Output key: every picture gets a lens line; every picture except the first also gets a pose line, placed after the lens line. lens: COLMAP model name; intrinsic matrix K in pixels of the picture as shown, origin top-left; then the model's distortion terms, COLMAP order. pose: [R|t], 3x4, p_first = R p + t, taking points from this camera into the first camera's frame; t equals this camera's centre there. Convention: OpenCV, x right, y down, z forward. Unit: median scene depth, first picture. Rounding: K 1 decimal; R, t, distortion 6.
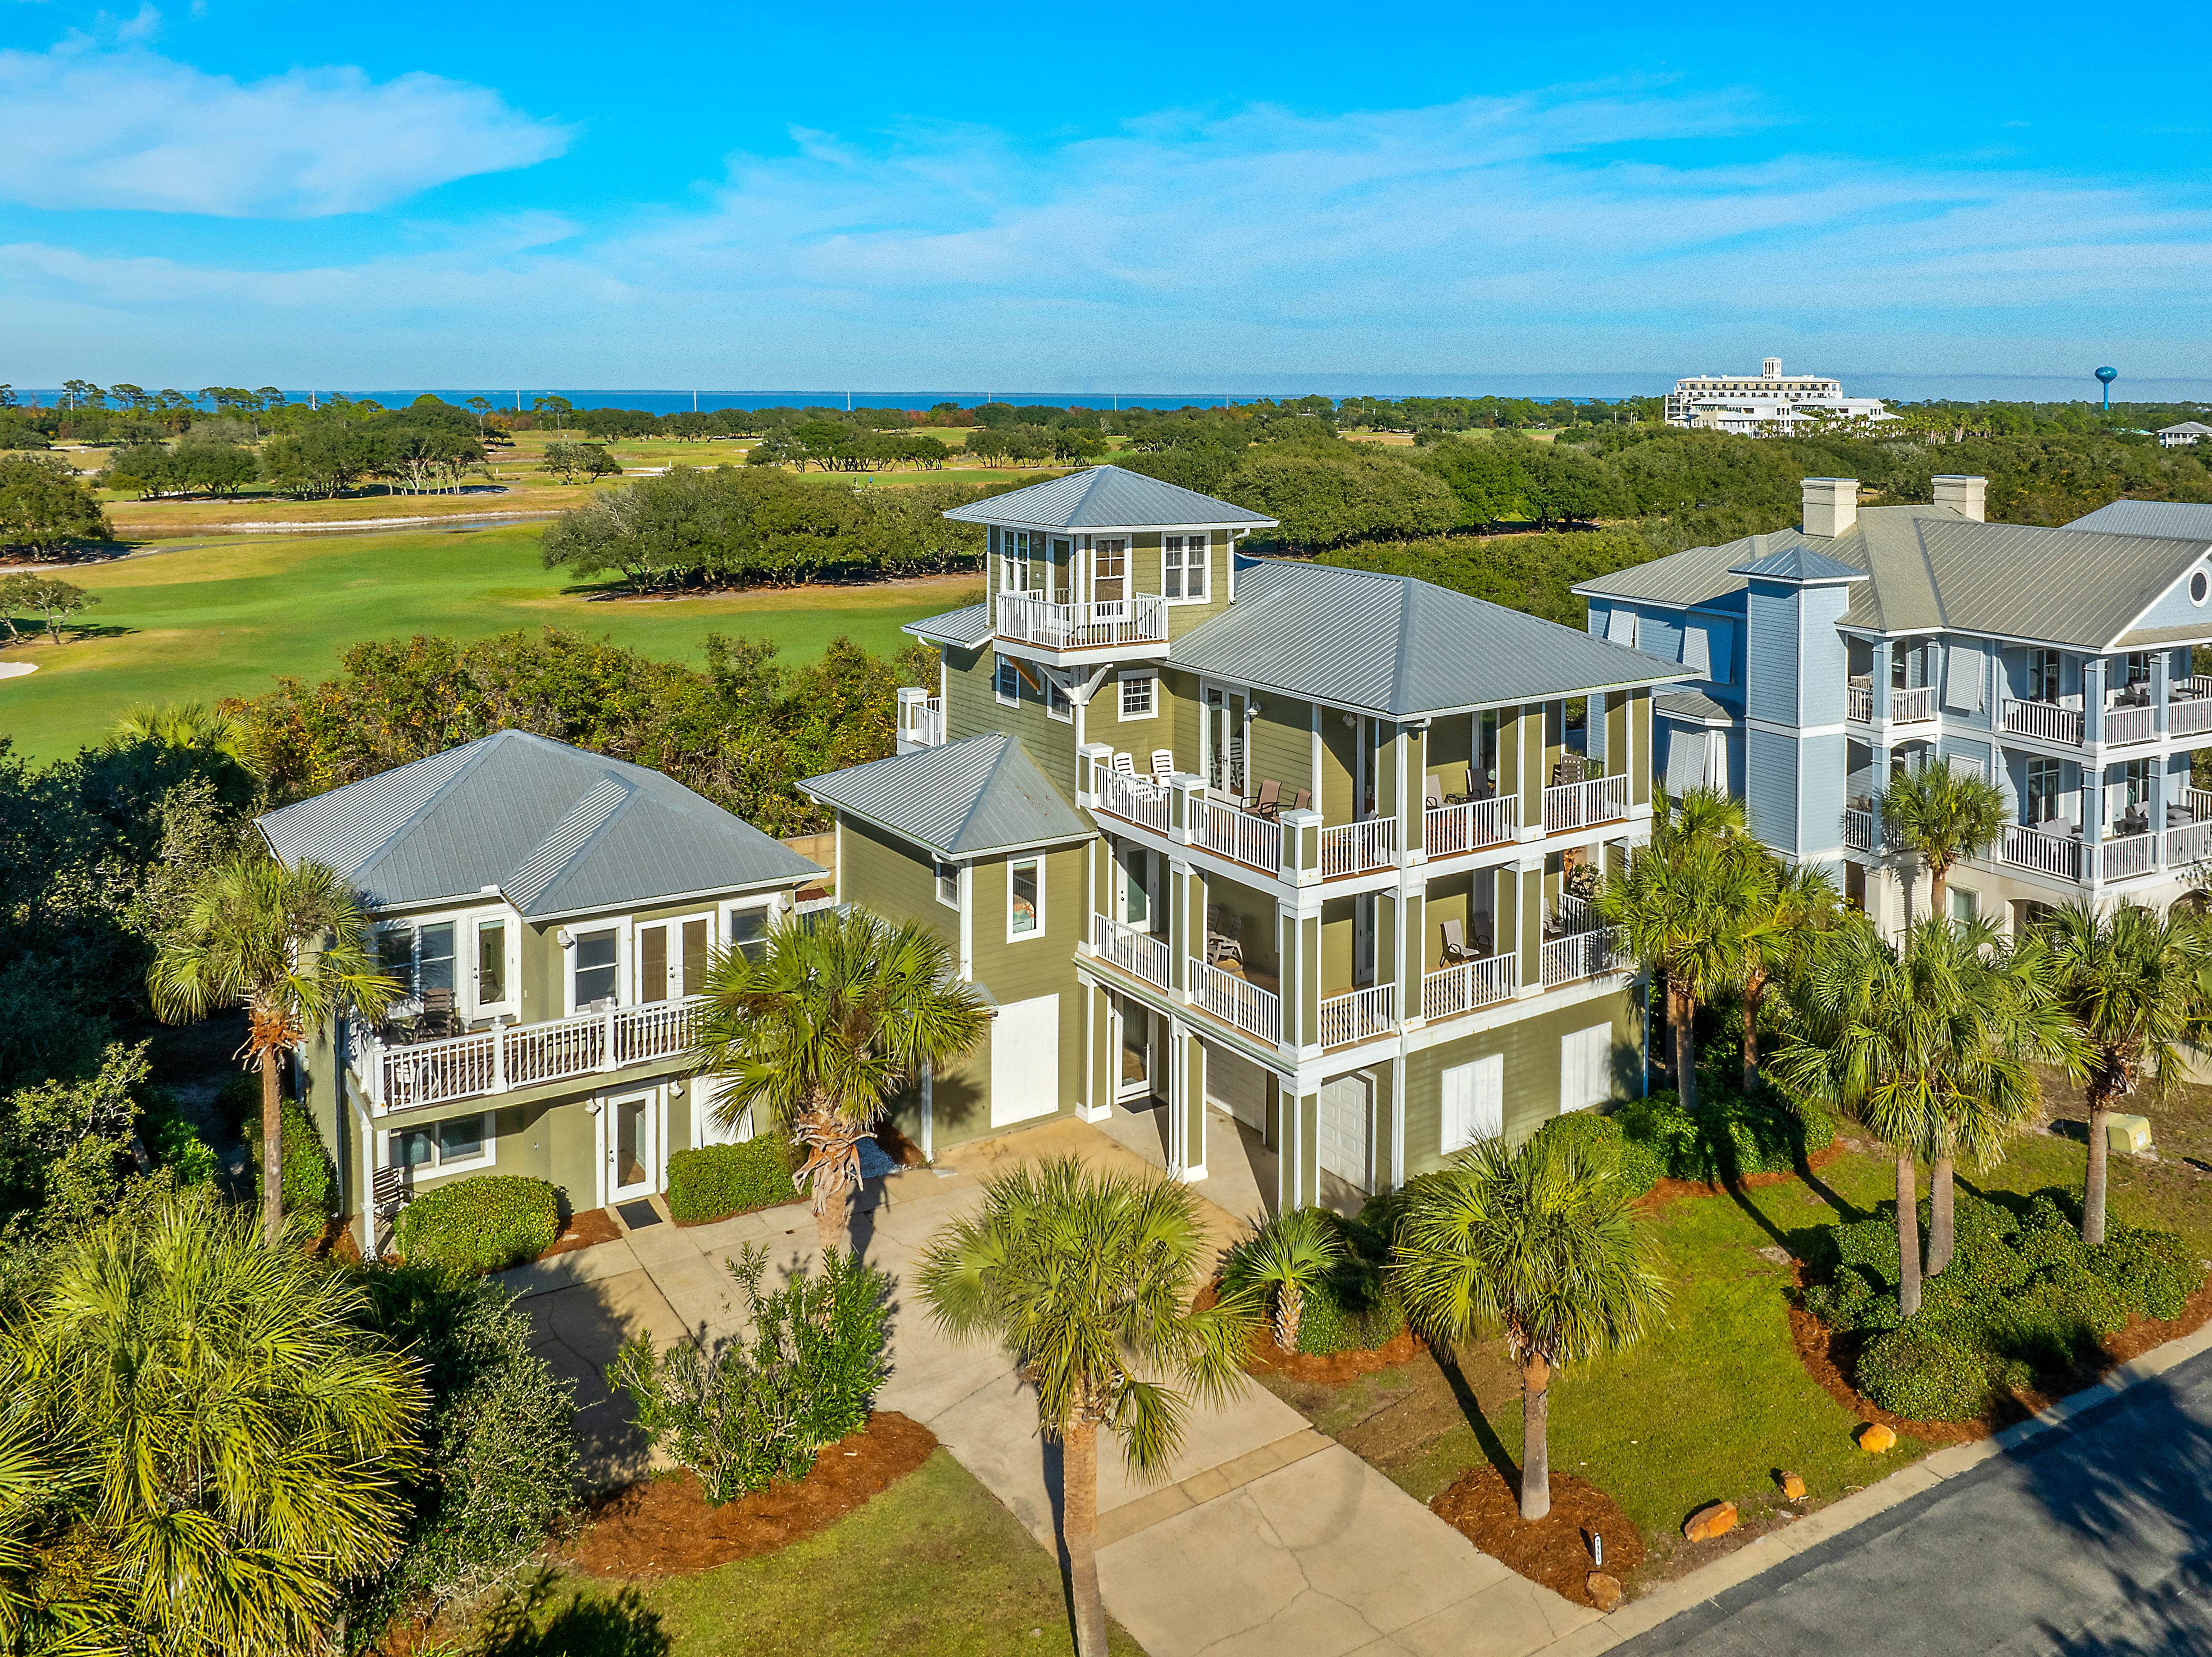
lens RADIAL K [[1770.6, 0, 1187.7], [0, 1770.6, 392.3], [0, 0, 1]] dist [-0.010980, -0.025118]
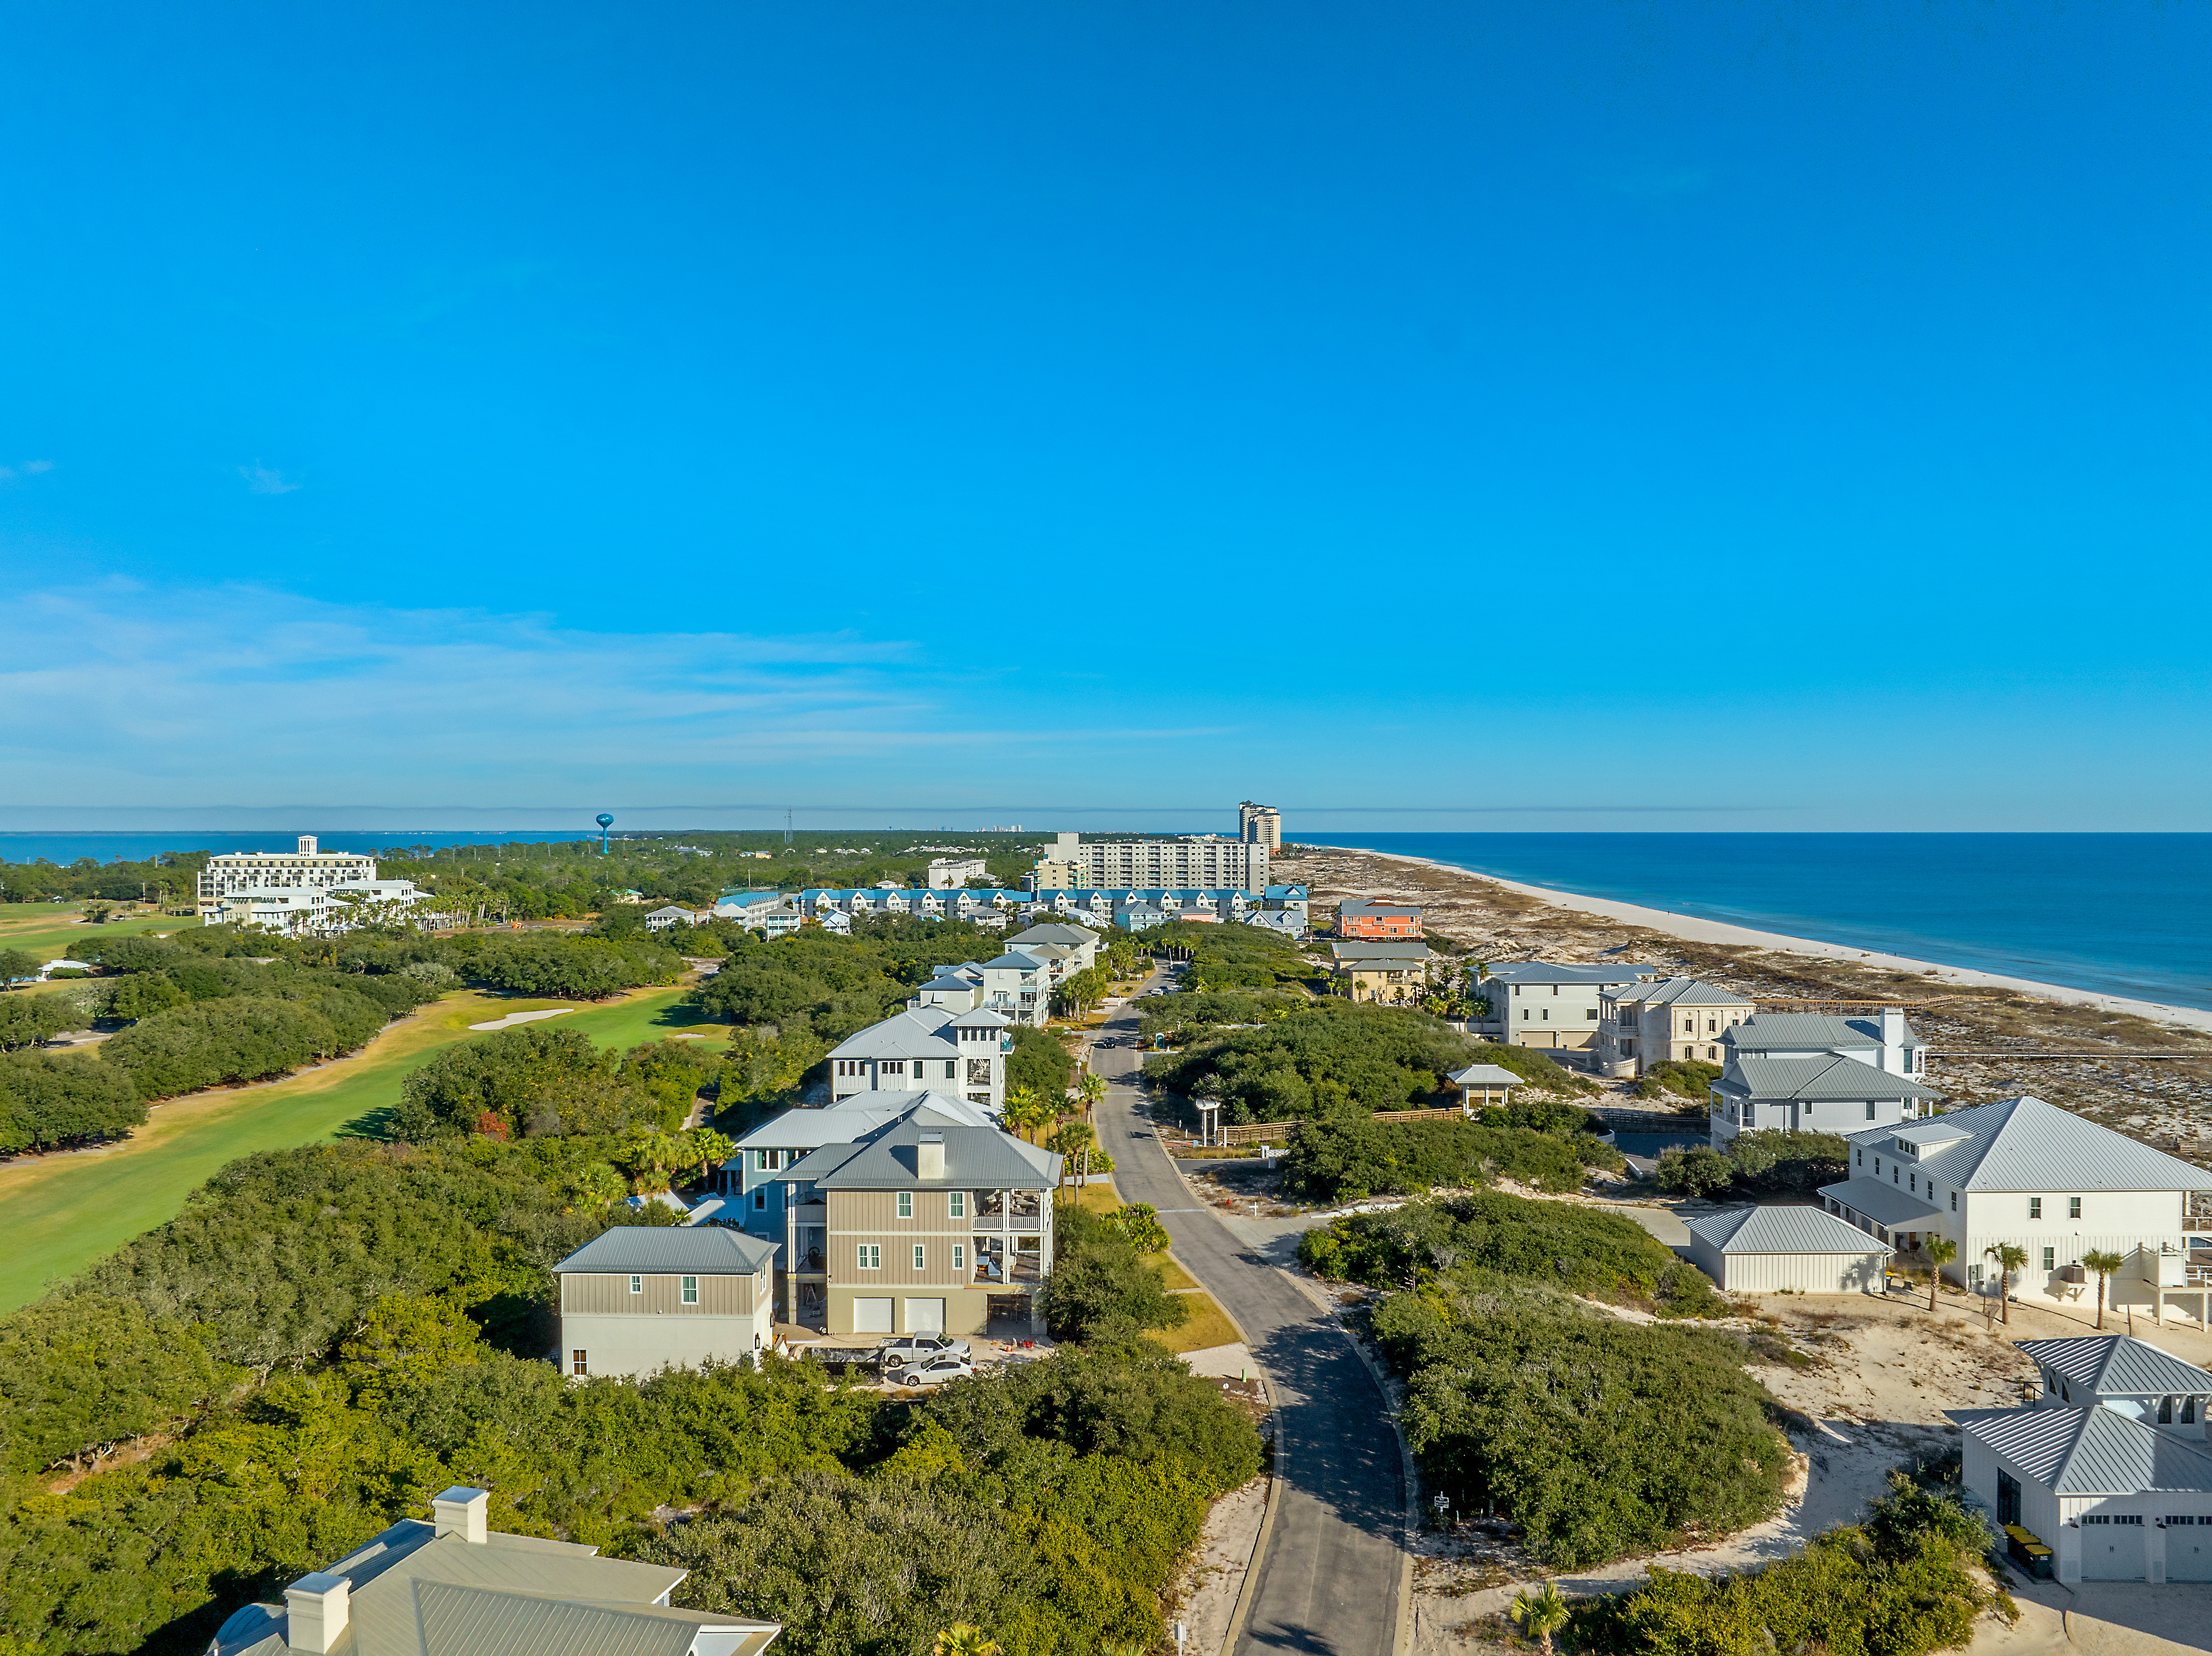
lens RADIAL K [[1559.2, 0, 1115.3], [0, 1559.2, 832.2], [0, 0, 1]] dist [-0.035999, -0.001279]
pose [[0.698244, -0.008666, 0.715807, 0.145639], [0.002218, 0.999948, 0.009943, -0.569468], [-0.715856, -0.005355, 0.698227, 0.256275]]
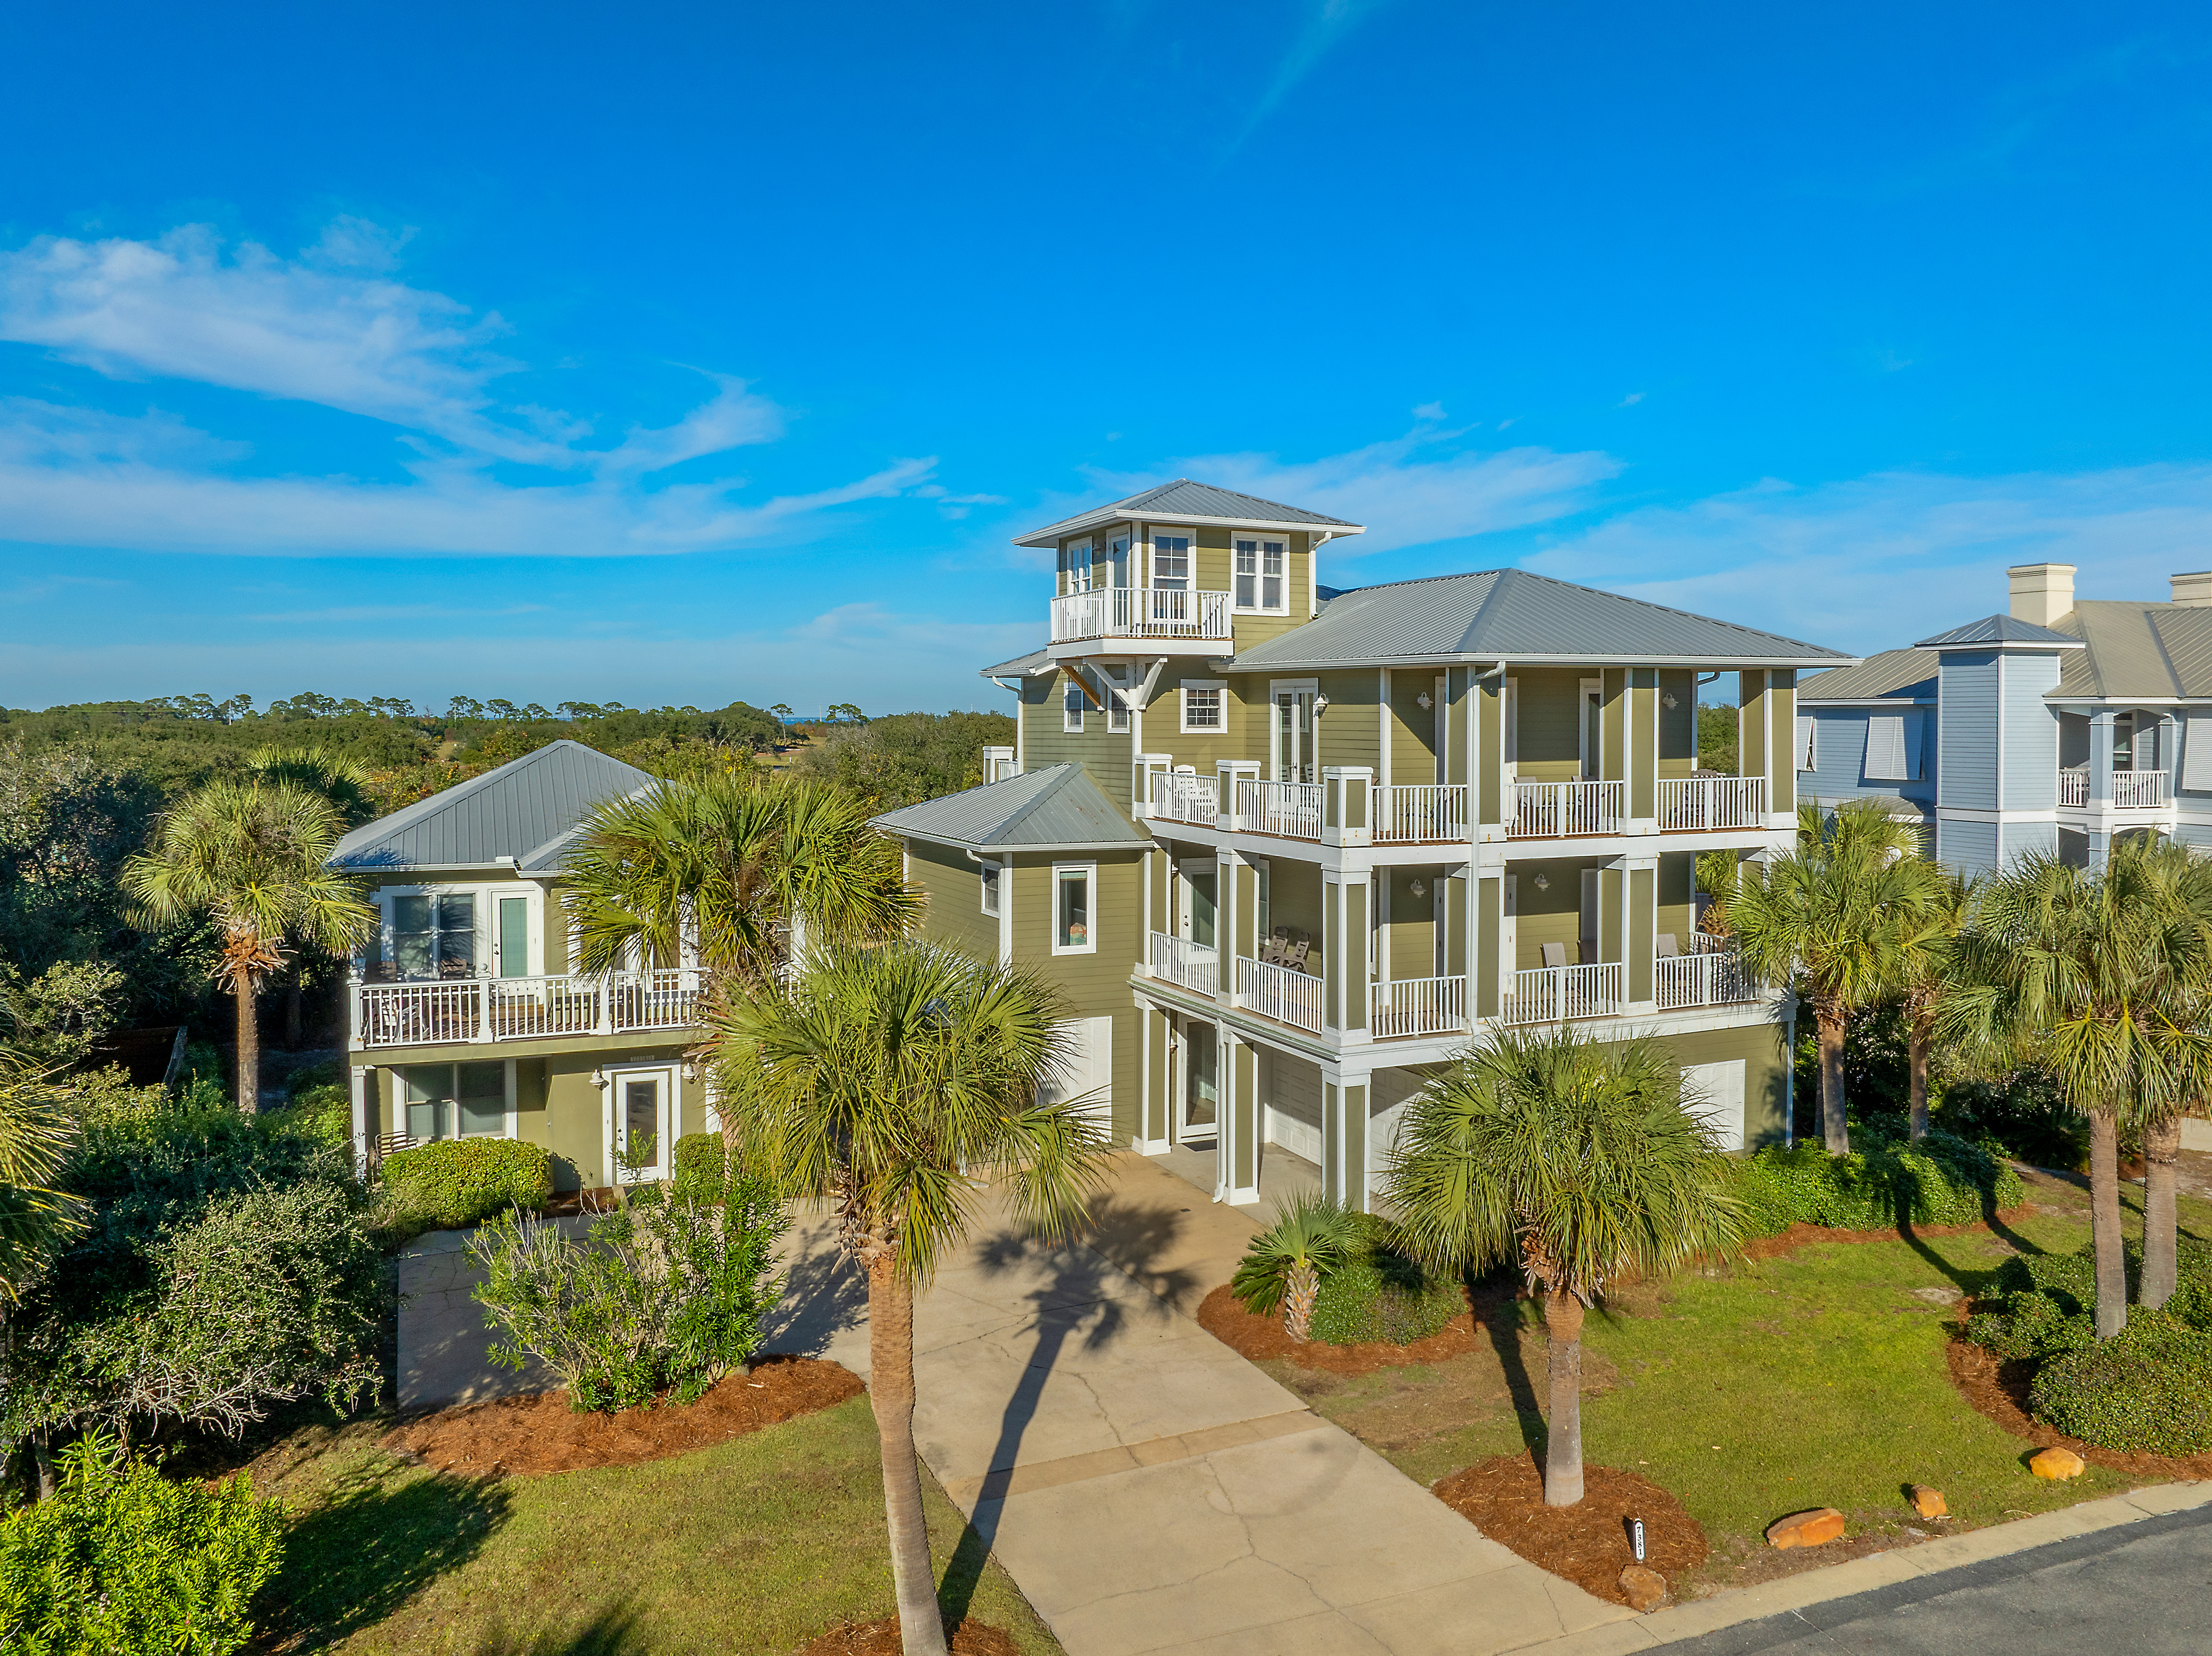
lens RADIAL K [[1604.7, 0, 1105.2], [0, 1604.7, 790.5], [0, 0, 1]] dist [-0.038634, 0.007372]
pose [[0.979753, -0.005149, -0.200144, 0.100717], [0.011919, 0.999396, 0.032635, 0.215716], [0.199855, -0.034360, 0.979223, 0.206463]]
